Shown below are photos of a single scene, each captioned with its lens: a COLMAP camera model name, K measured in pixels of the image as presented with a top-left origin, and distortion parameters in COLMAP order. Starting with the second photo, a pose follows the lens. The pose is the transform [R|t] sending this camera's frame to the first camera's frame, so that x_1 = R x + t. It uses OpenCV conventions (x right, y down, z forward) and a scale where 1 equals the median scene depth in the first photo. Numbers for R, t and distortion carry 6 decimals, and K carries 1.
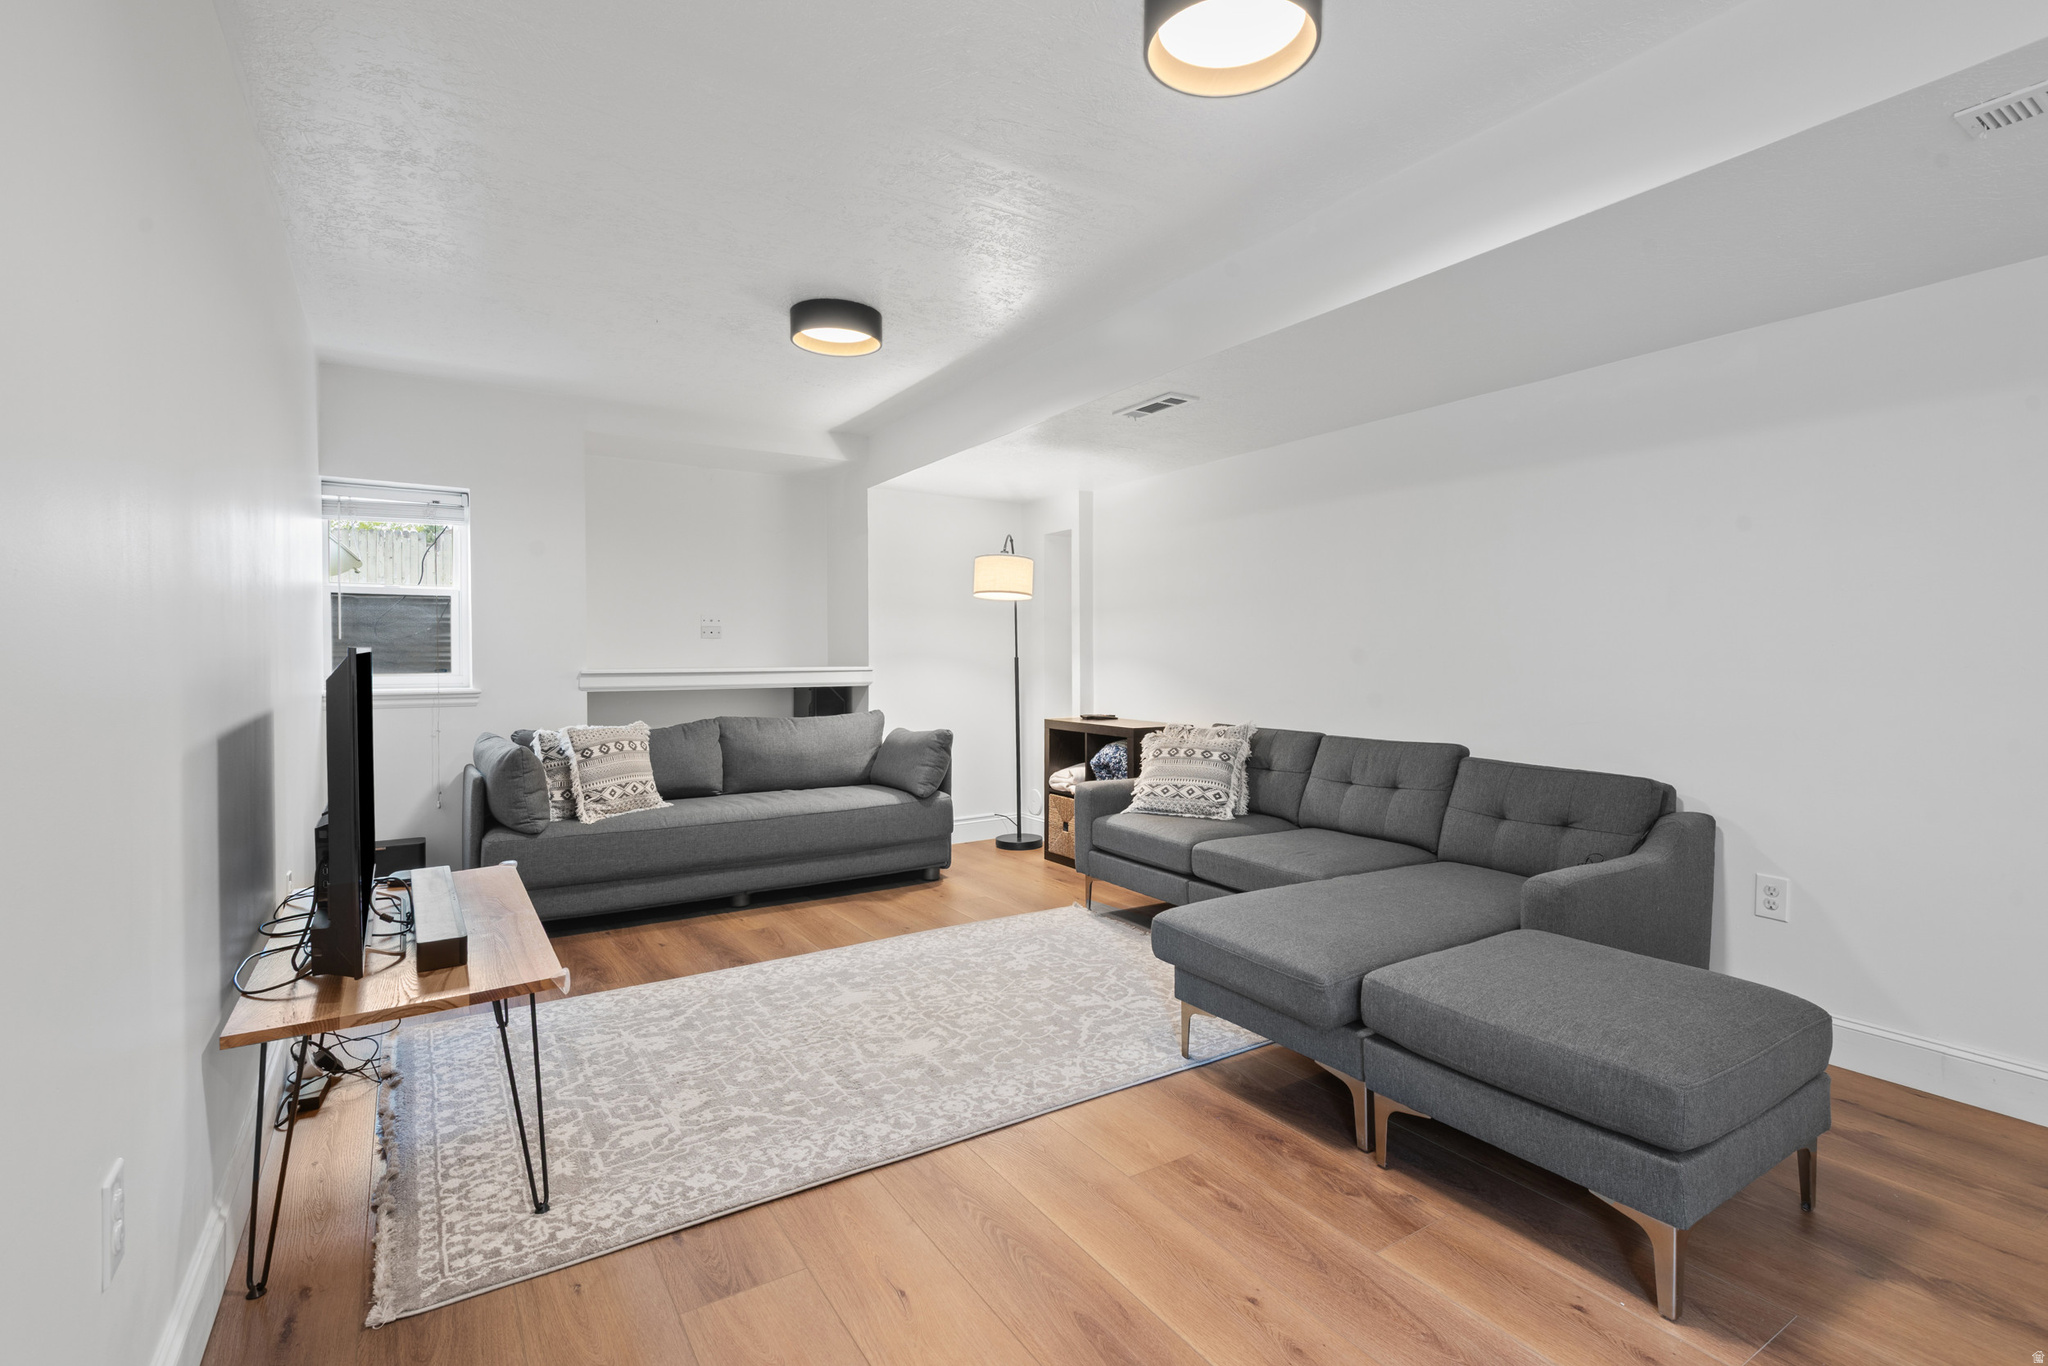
lens RADIAL K [[953.5, 0, 1022.2], [0, 953.5, 642.7], [0, 0, 1]] dist [0.010762, -0.000824]
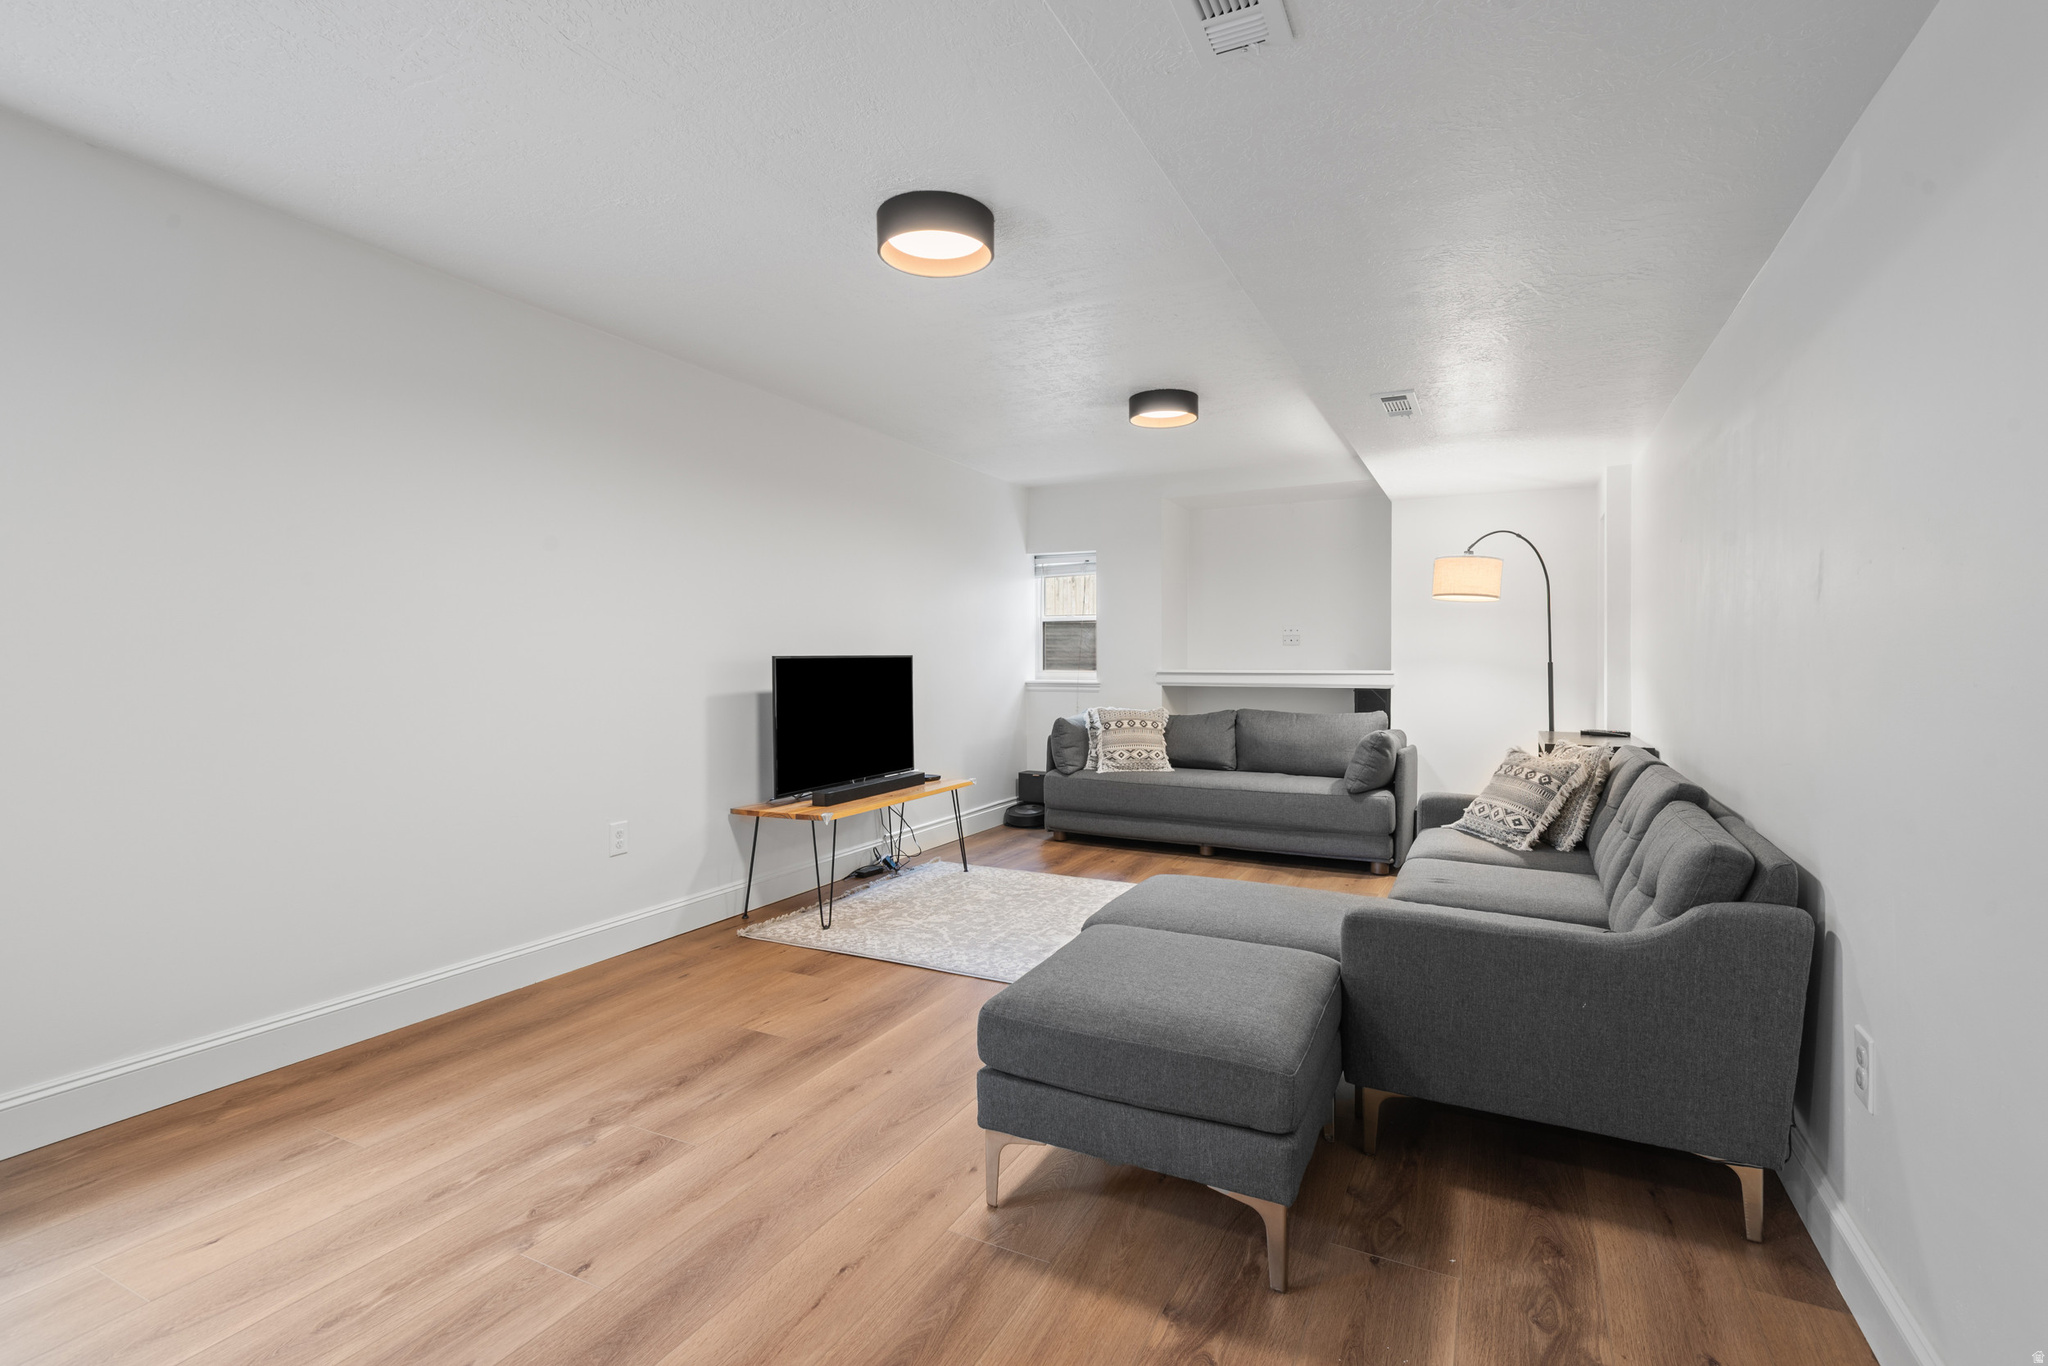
lens RADIAL K [[916.9, 0, 1035.1], [0, 916.9, 675.8], [0, 0, 1]] dist [0.013654, -0.000797]
pose [[0.518196, 0.019865, -0.855031, 0.693350], [0.005559, 0.999631, 0.026593, 0.001866], [0.855244, -0.018534, 0.517895, 0.188421]]
